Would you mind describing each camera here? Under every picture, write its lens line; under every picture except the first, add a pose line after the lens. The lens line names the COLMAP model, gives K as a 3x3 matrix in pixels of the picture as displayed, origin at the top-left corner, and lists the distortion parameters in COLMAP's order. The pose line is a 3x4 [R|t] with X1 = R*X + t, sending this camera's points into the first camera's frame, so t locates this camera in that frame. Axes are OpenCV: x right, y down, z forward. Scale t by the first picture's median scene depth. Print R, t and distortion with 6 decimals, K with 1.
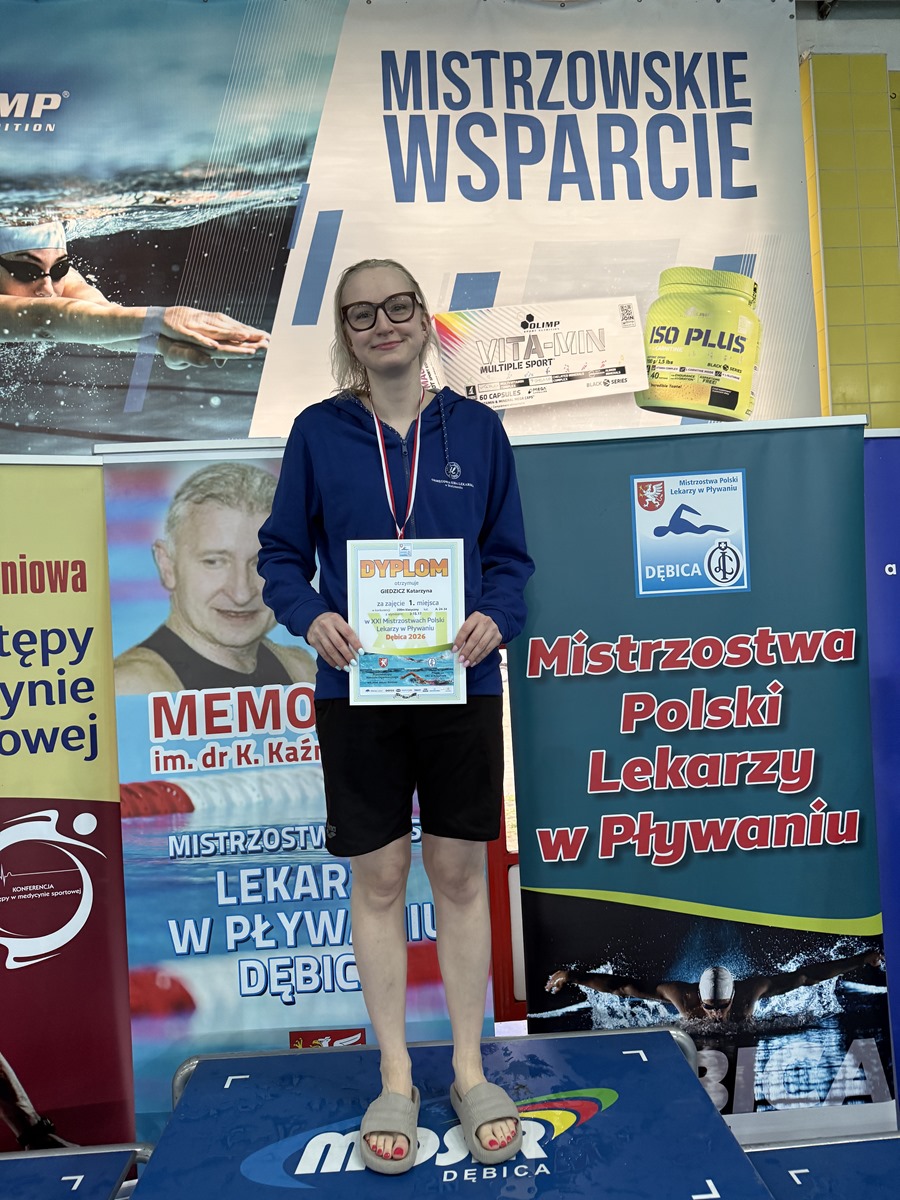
lens RADIAL K [[839.0, 0, 446.9], [0, 839.0, 608.2], [0, 0, 1]] dist [0.030547, -0.043466]
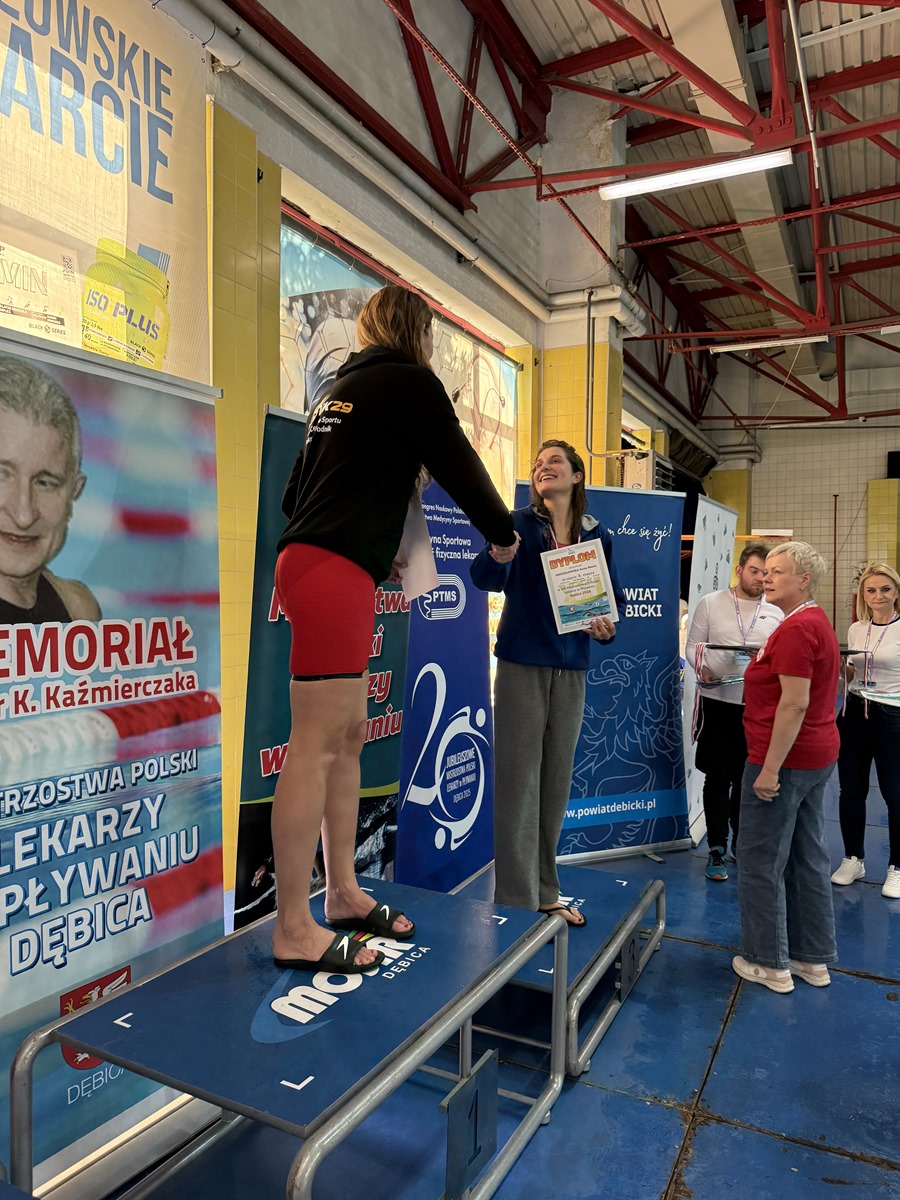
lens RADIAL K [[839.0, 0, 470.9], [0, 839.0, 610.5], [0, 0, 1]] dist [0.030547, -0.043466]
pose [[0.481026, 0.026458, 0.876307, -0.430617], [-0.053845, 0.998549, -0.000592, 0.029970], [-0.875052, -0.046900, 0.481752, 0.096131]]
